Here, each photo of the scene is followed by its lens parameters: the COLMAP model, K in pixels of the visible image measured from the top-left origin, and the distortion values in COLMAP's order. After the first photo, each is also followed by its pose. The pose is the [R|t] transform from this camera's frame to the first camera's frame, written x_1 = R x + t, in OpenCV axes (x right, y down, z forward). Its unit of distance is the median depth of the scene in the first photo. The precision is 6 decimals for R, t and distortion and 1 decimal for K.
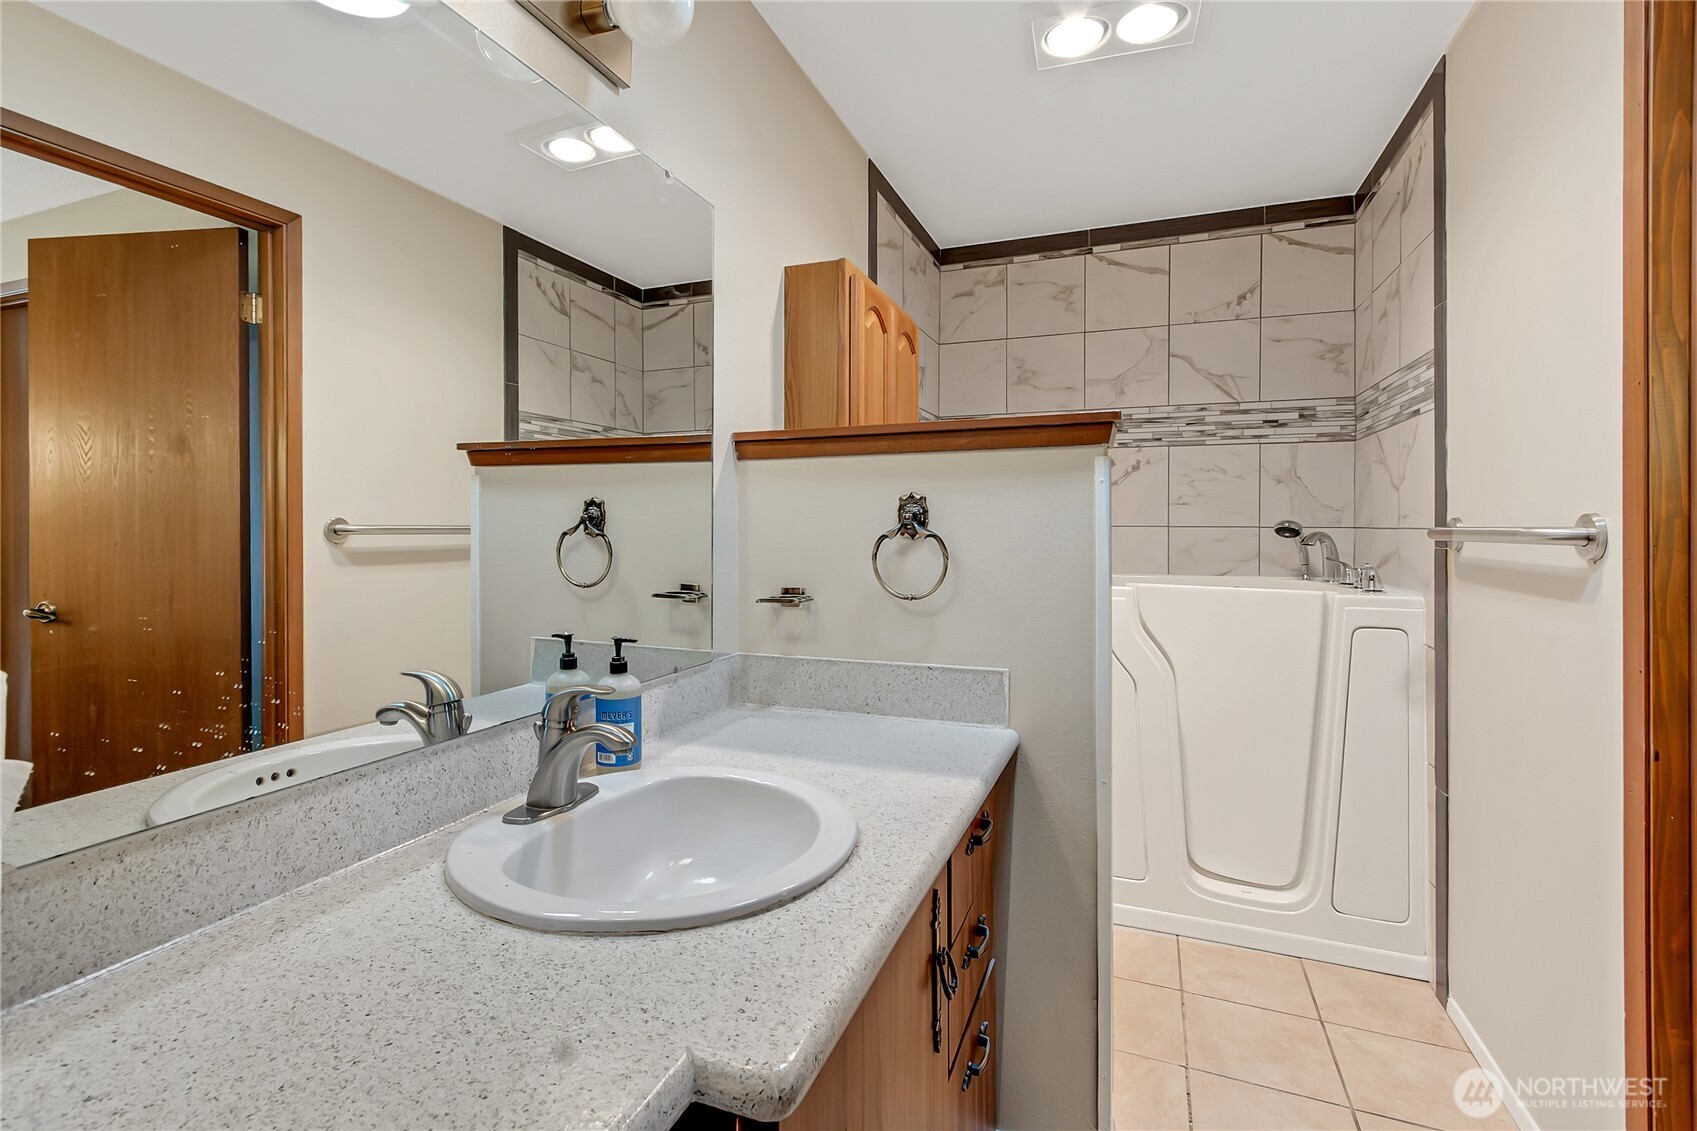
lens RADIAL K [[761.6, 0, 846.6], [0, 761.6, 557.2], [0, 0, 1]] dist [0.002422, -0.000513]
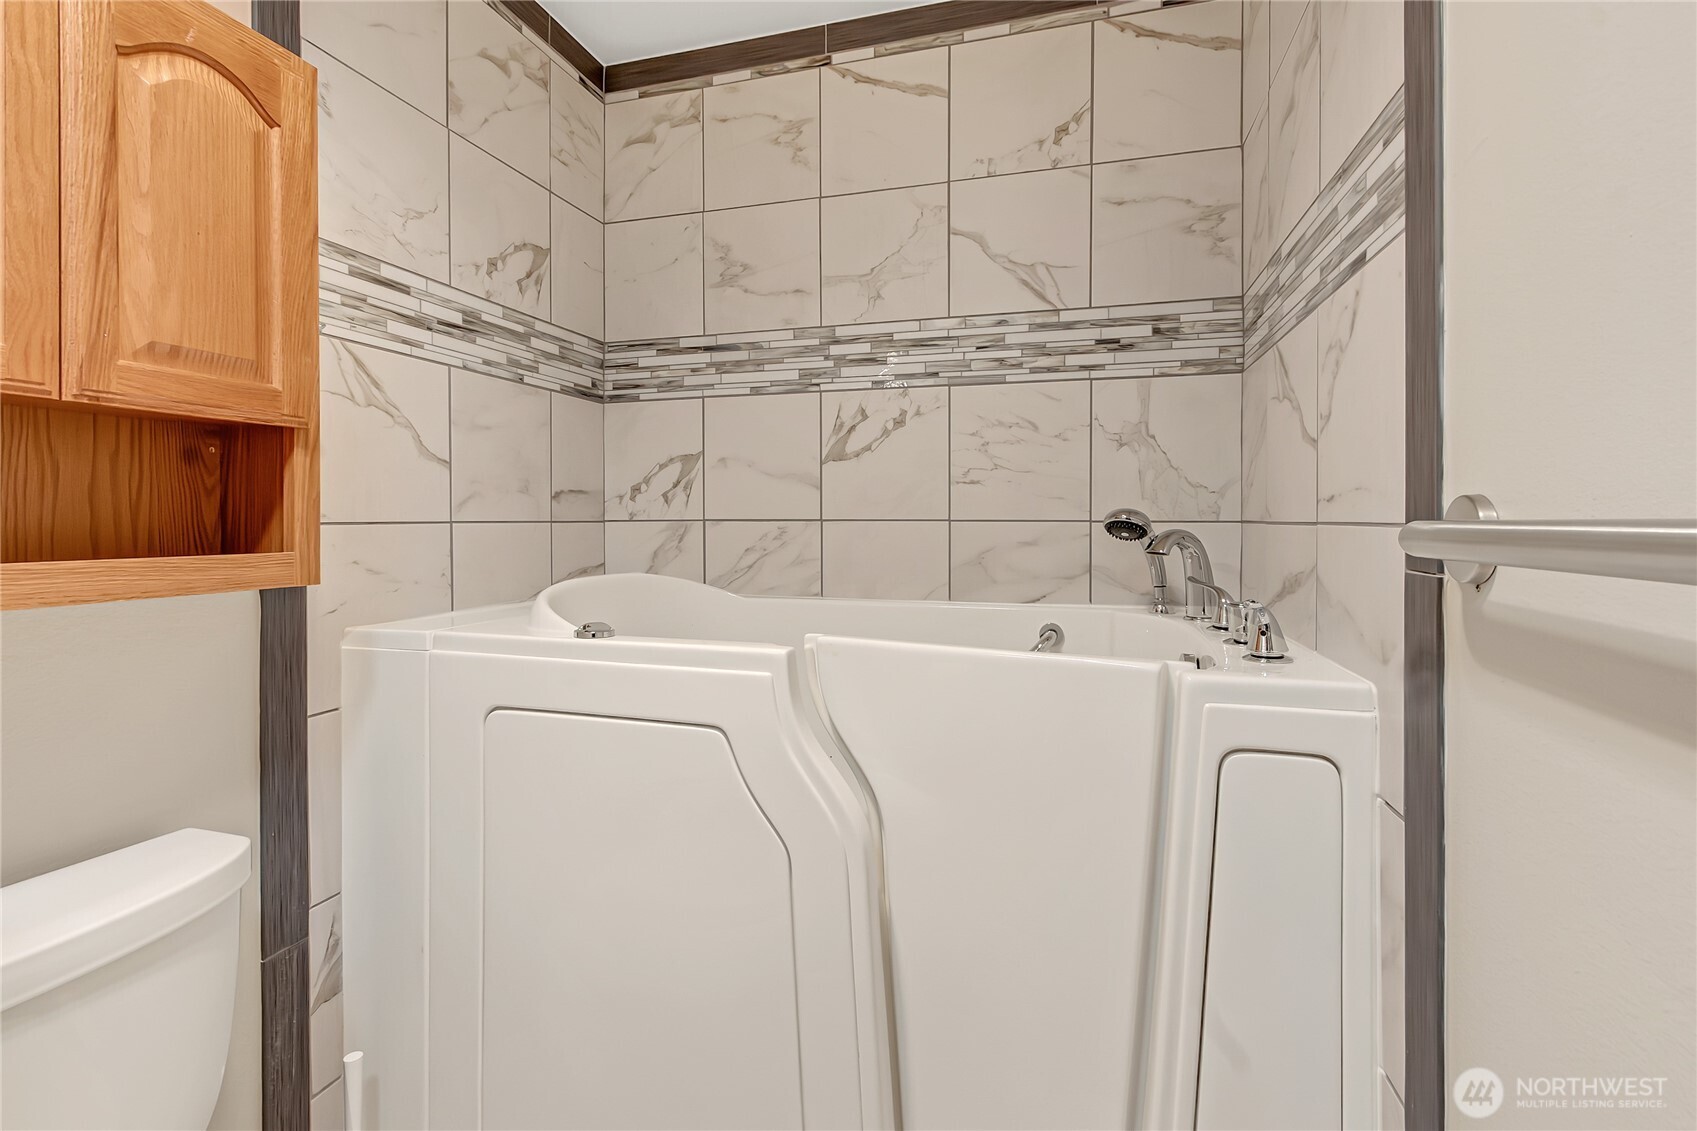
lens RADIAL K [[761.6, 0, 849.9], [0, 761.6, 559.6], [0, 0, 1]] dist [0.002422, -0.000513]
pose [[0.995972, -0.006611, 0.089424, 0.304667], [0.005665, 0.999925, 0.010833, -0.017199], [-0.089489, -0.010283, 0.995935, 0.430934]]
